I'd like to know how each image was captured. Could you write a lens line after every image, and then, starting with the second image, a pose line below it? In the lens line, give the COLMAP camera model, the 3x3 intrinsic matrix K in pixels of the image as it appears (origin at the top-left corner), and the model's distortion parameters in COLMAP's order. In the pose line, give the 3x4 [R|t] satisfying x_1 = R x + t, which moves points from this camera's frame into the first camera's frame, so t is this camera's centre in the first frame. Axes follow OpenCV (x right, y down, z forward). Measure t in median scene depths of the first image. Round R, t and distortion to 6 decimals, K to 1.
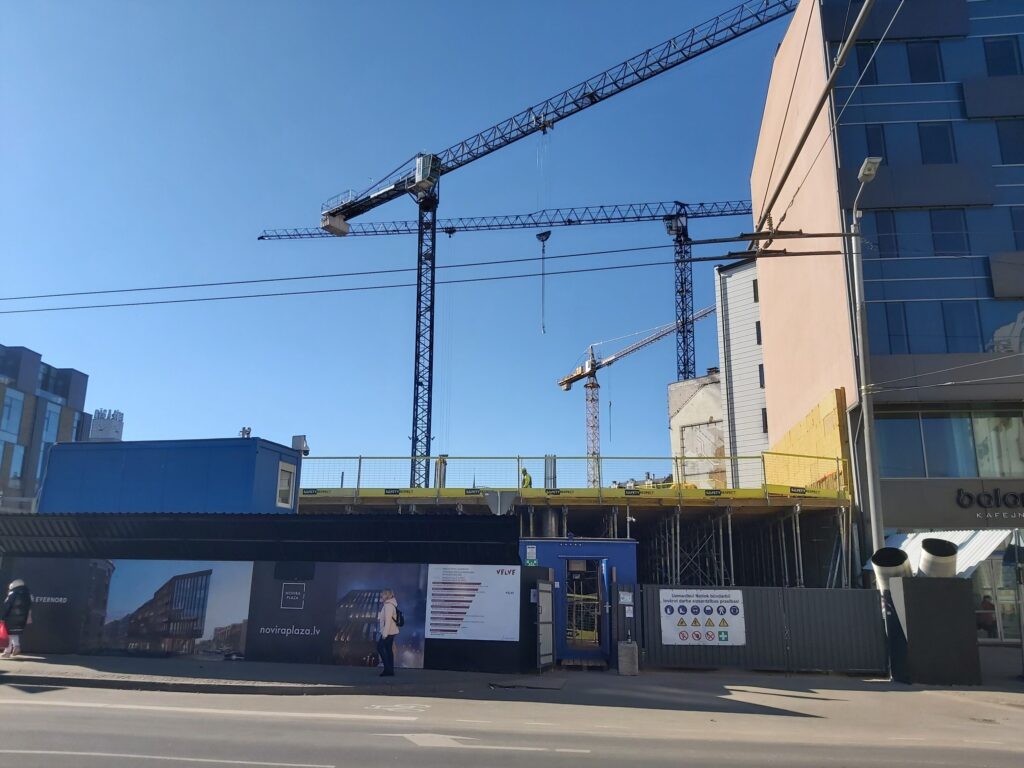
lens RADIAL K [[793.2, 0, 512.0], [0, 793.2, 384.0], [0, 0, 1]] dist [0.106081, -0.210815]
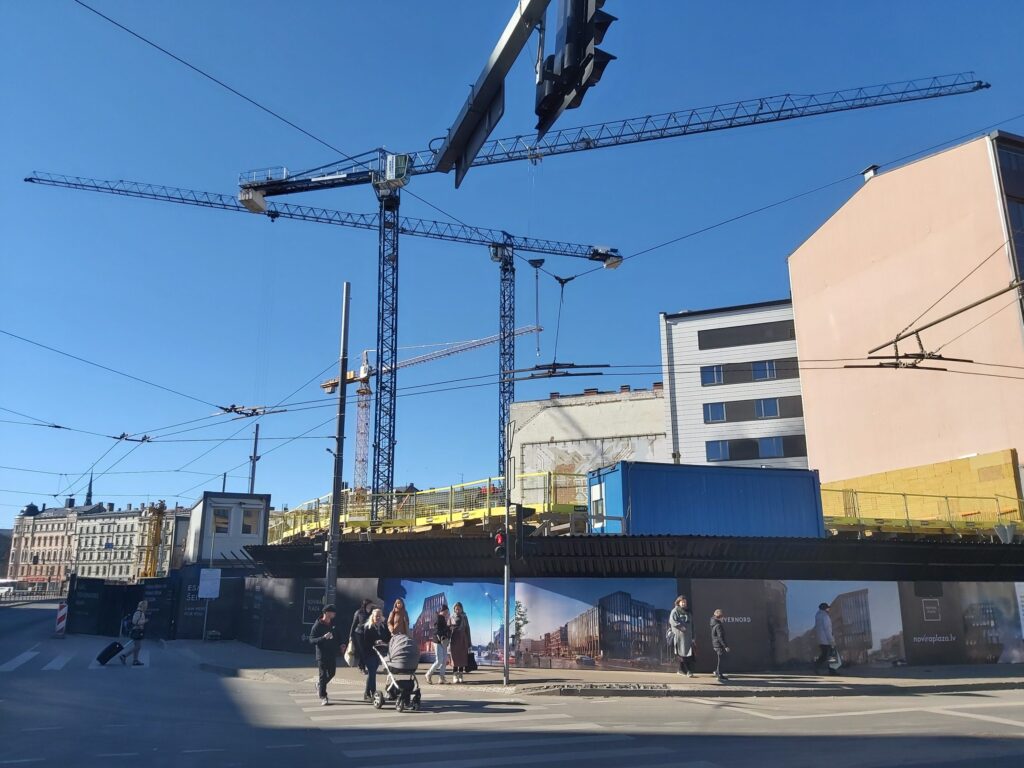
lens RADIAL K [[793.2, 0, 512.0], [0, 793.2, 384.0], [0, 0, 1]] dist [0.106081, -0.210815]
pose [[0.893332, 0.100108, 0.438105, -0.354715], [-0.097434, 0.994830, -0.028645, 0.006435], [-0.438708, -0.017097, 0.898467, 0.053407]]
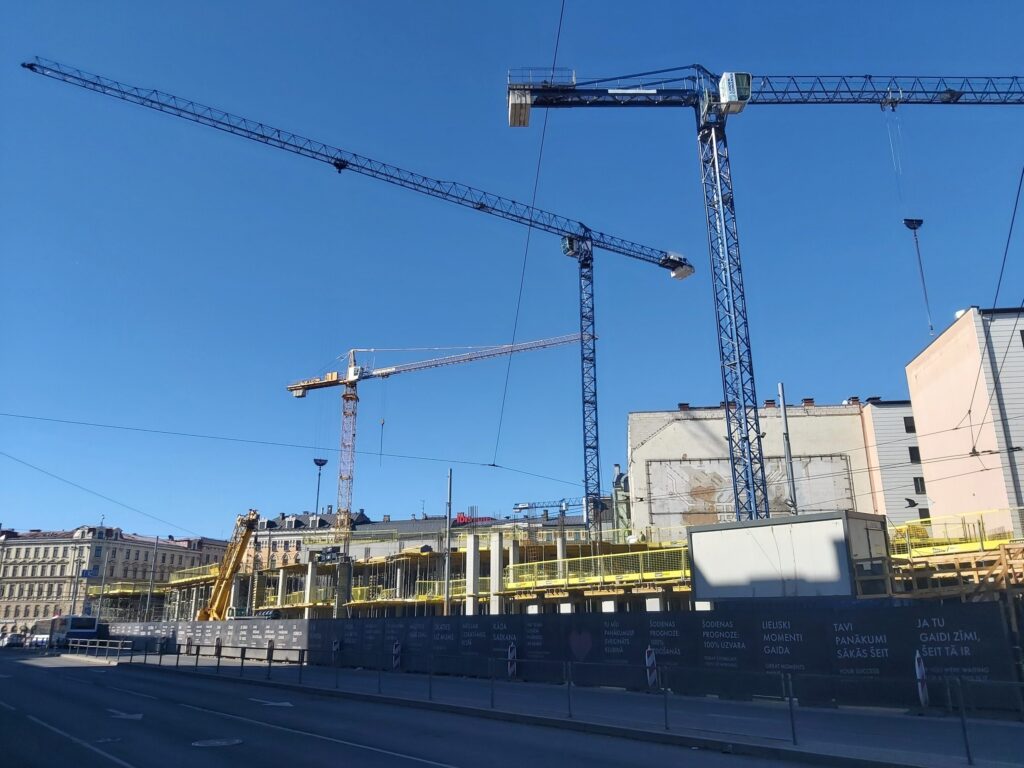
lens RADIAL K [[796.9, 0, 512.0], [0, 796.9, 384.0], [0, 0, 1]] dist [0.095408, -0.162960]
pose [[0.745739, 0.182905, 0.640640, -0.658580], [-0.146950, 0.983052, -0.109607, 0.116018], [-0.649830, -0.012404, 0.759978, 0.506453]]
